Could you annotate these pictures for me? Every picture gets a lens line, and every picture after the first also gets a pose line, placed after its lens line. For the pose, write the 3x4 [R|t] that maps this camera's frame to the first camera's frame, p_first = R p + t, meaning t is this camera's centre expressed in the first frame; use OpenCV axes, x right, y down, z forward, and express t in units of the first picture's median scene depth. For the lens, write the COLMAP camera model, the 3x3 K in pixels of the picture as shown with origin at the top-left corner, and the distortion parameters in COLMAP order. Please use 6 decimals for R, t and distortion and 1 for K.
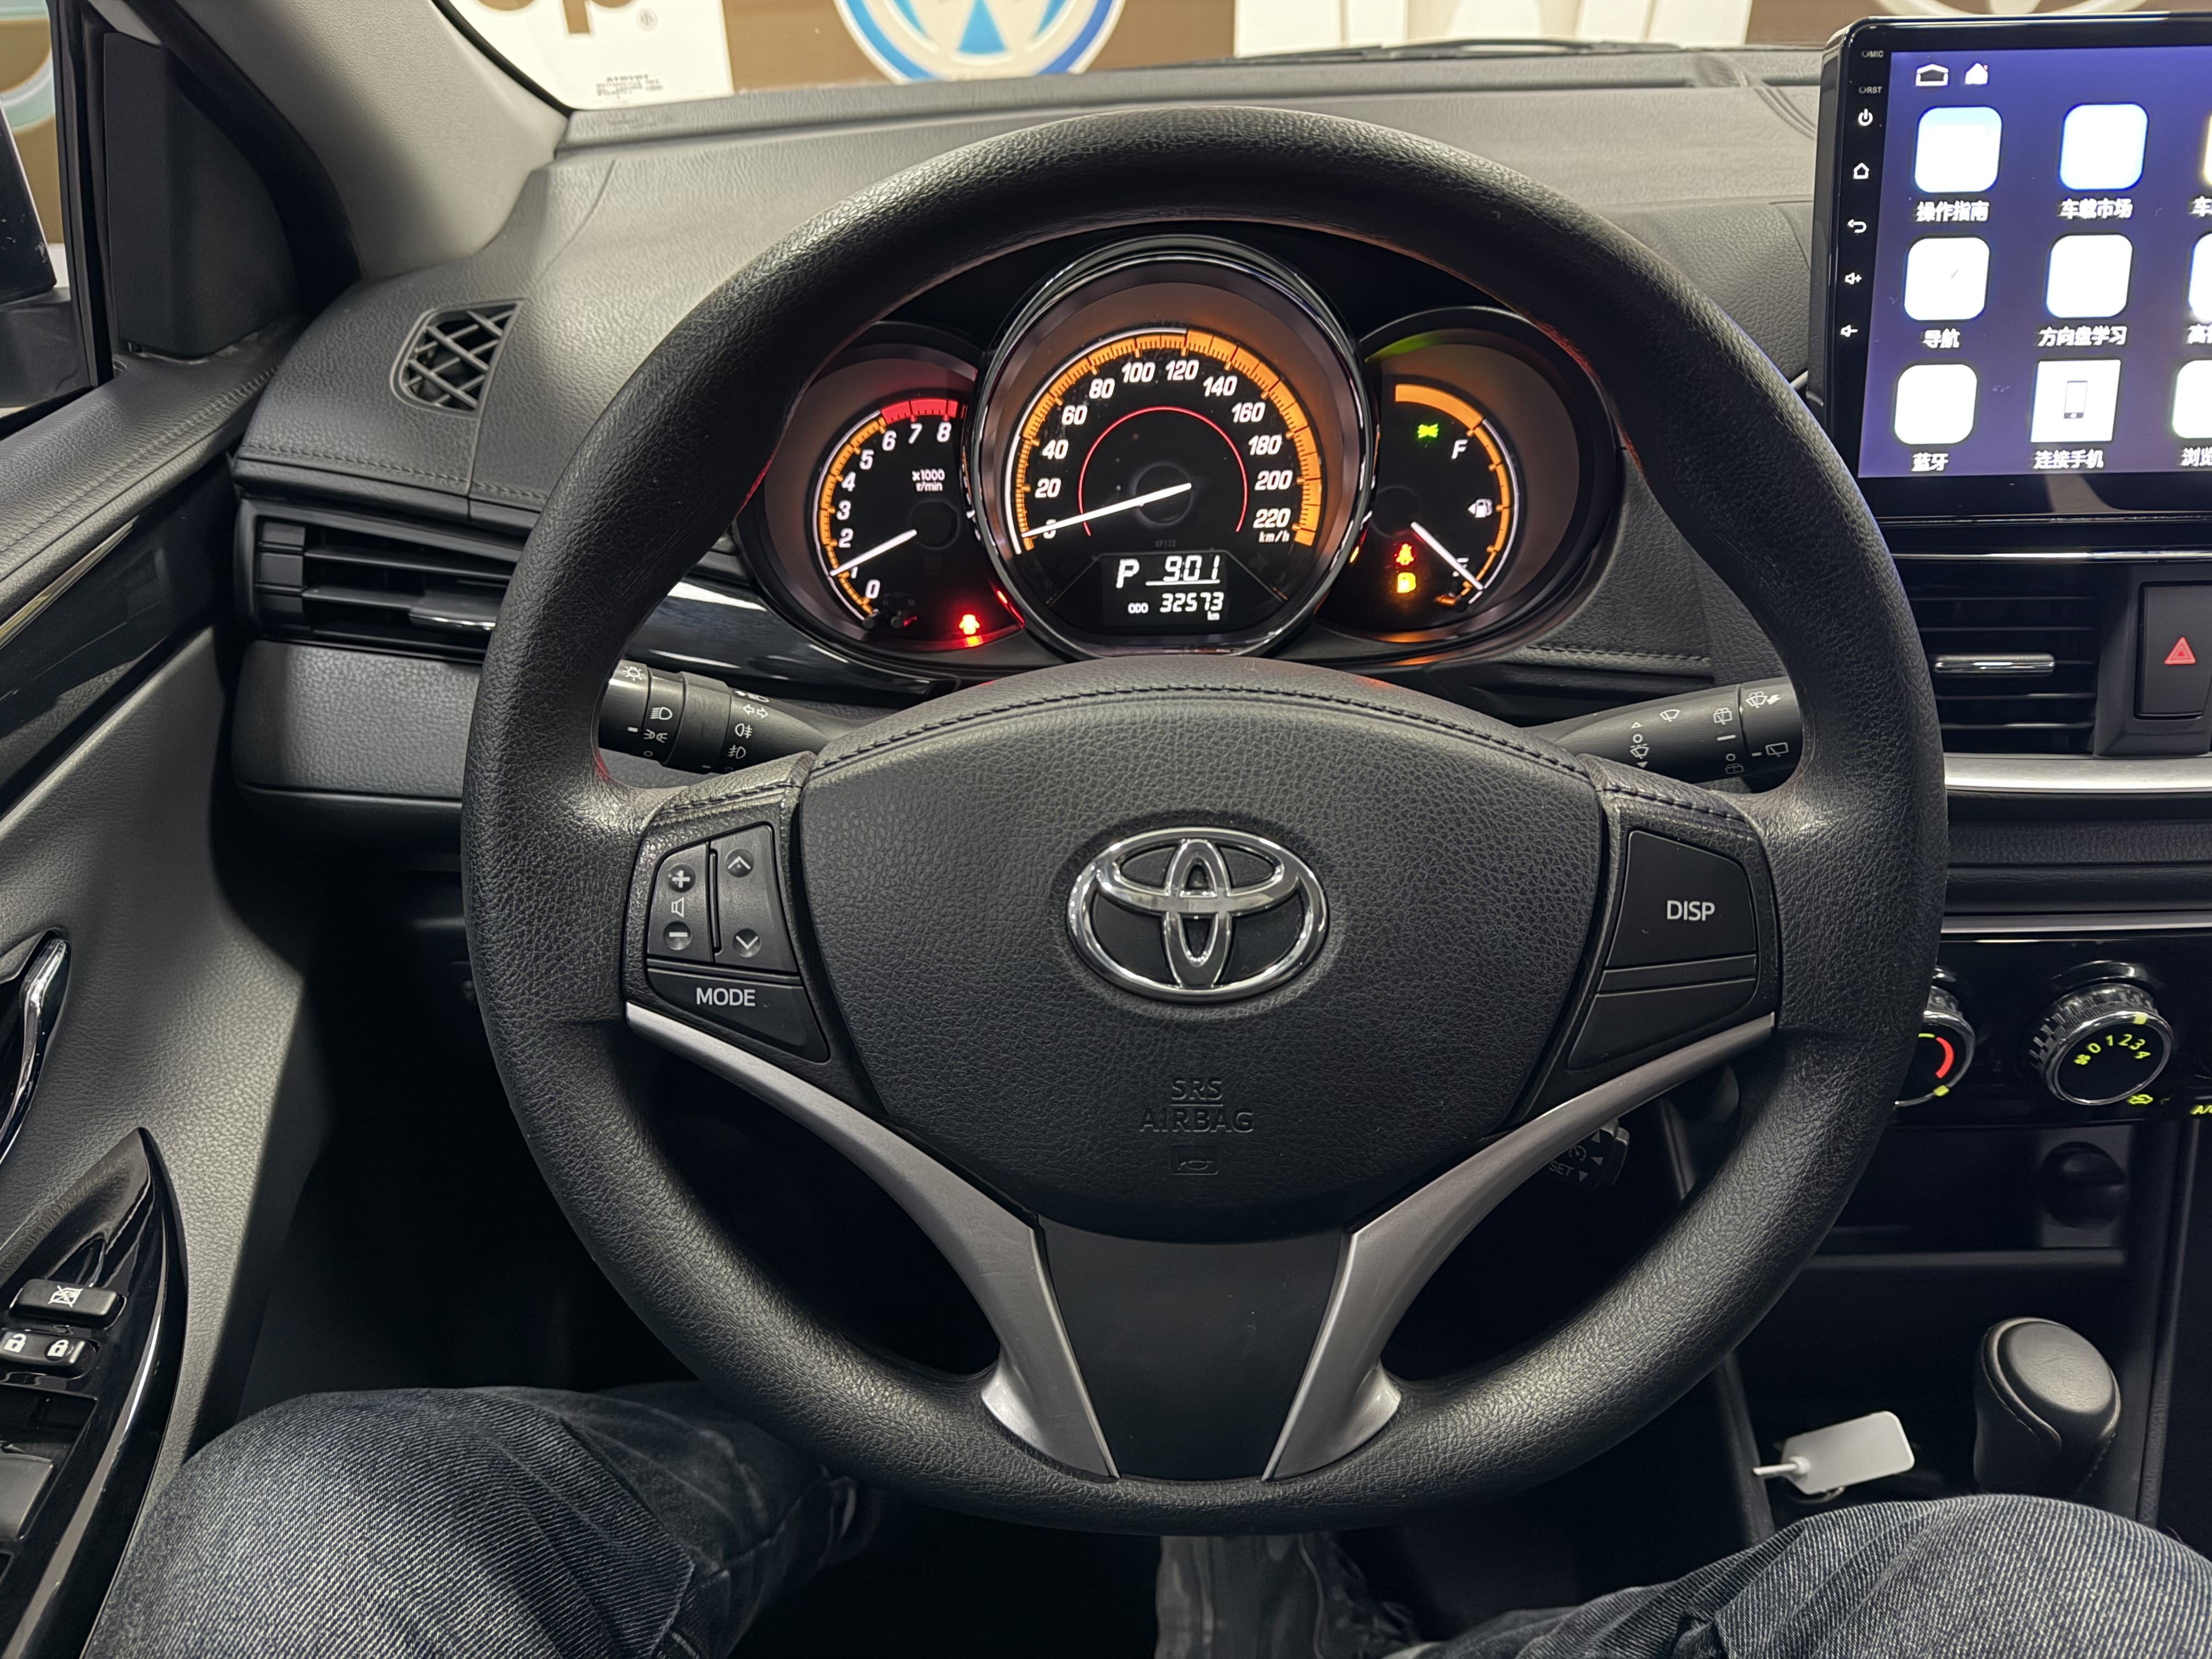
lens RADIAL K [[1490.7, 0, 1025.3], [0, 1490.7, 803.7], [0, 0, 1]] dist [0.091605, -0.114062]
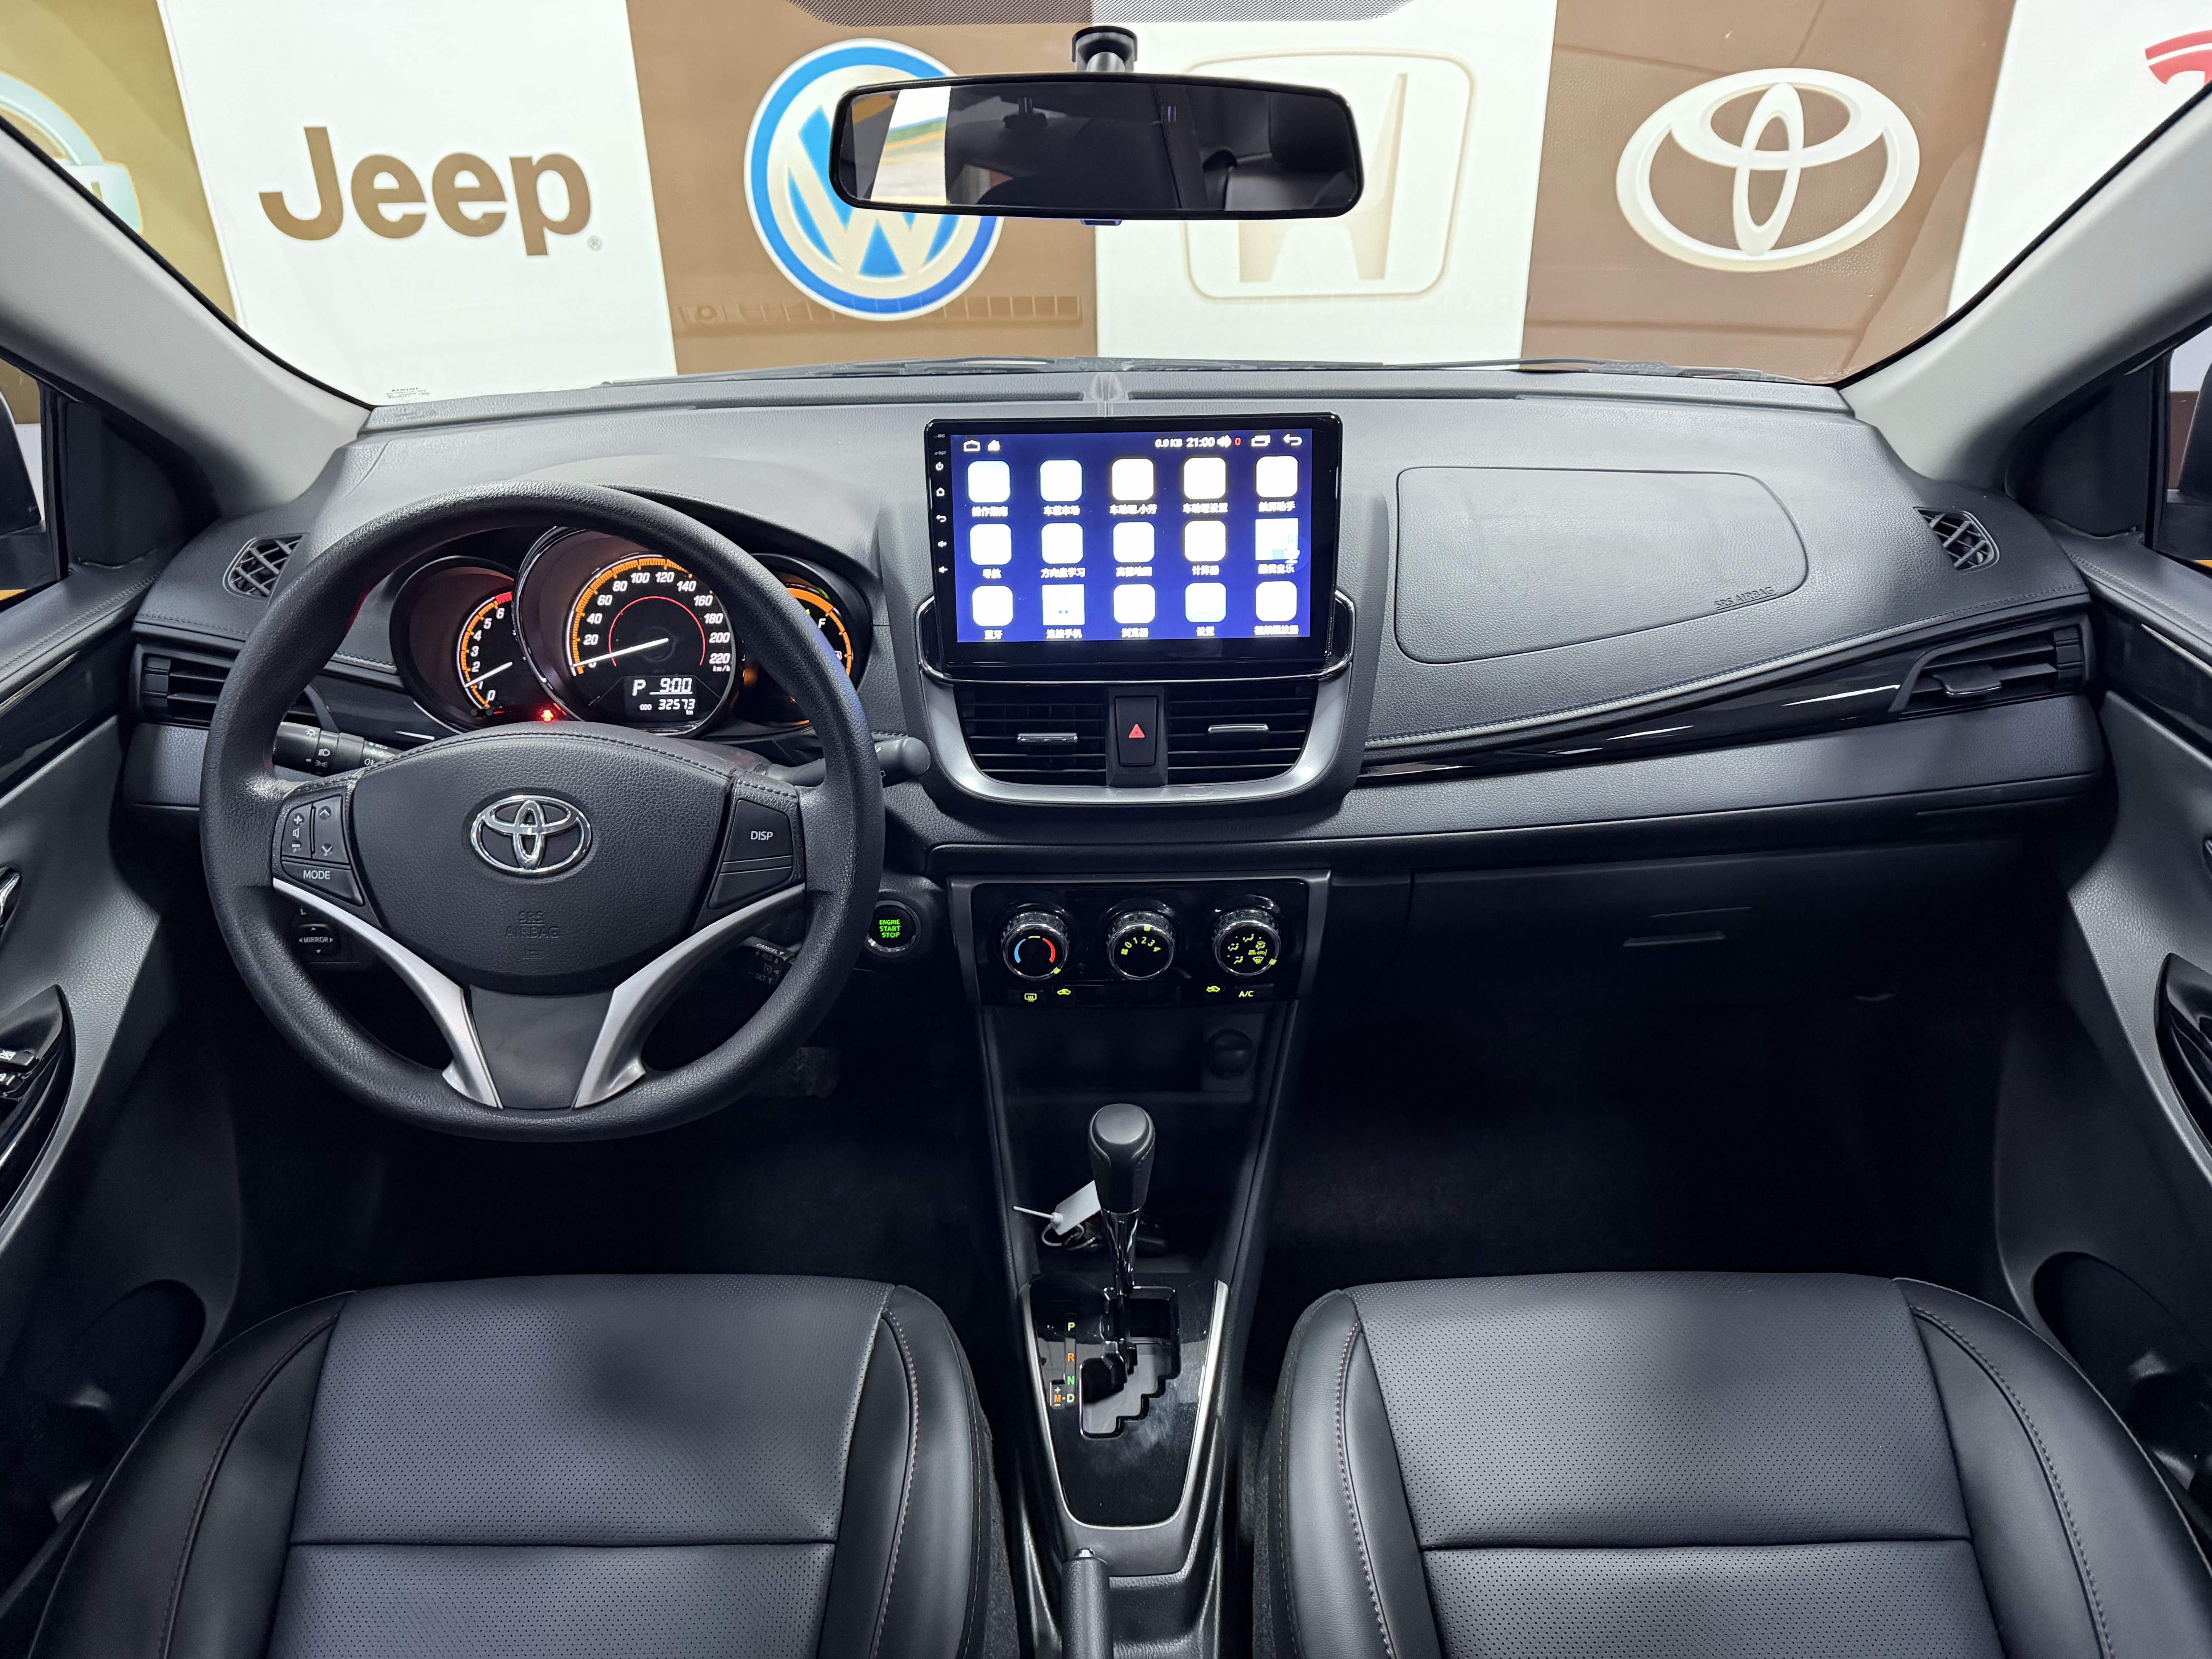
lens RADIAL K [[1564.0, 0, 1141.7], [0, 1564.0, 837.5], [0, 0, 1]] dist [-0.000473, -0.001705]
pose [[0.999547, 0.005764, 0.029554, 0.624245], [-0.003581, 0.997297, -0.073384, 0.160266], [-0.029897, 0.073245, 0.996866, -0.870220]]
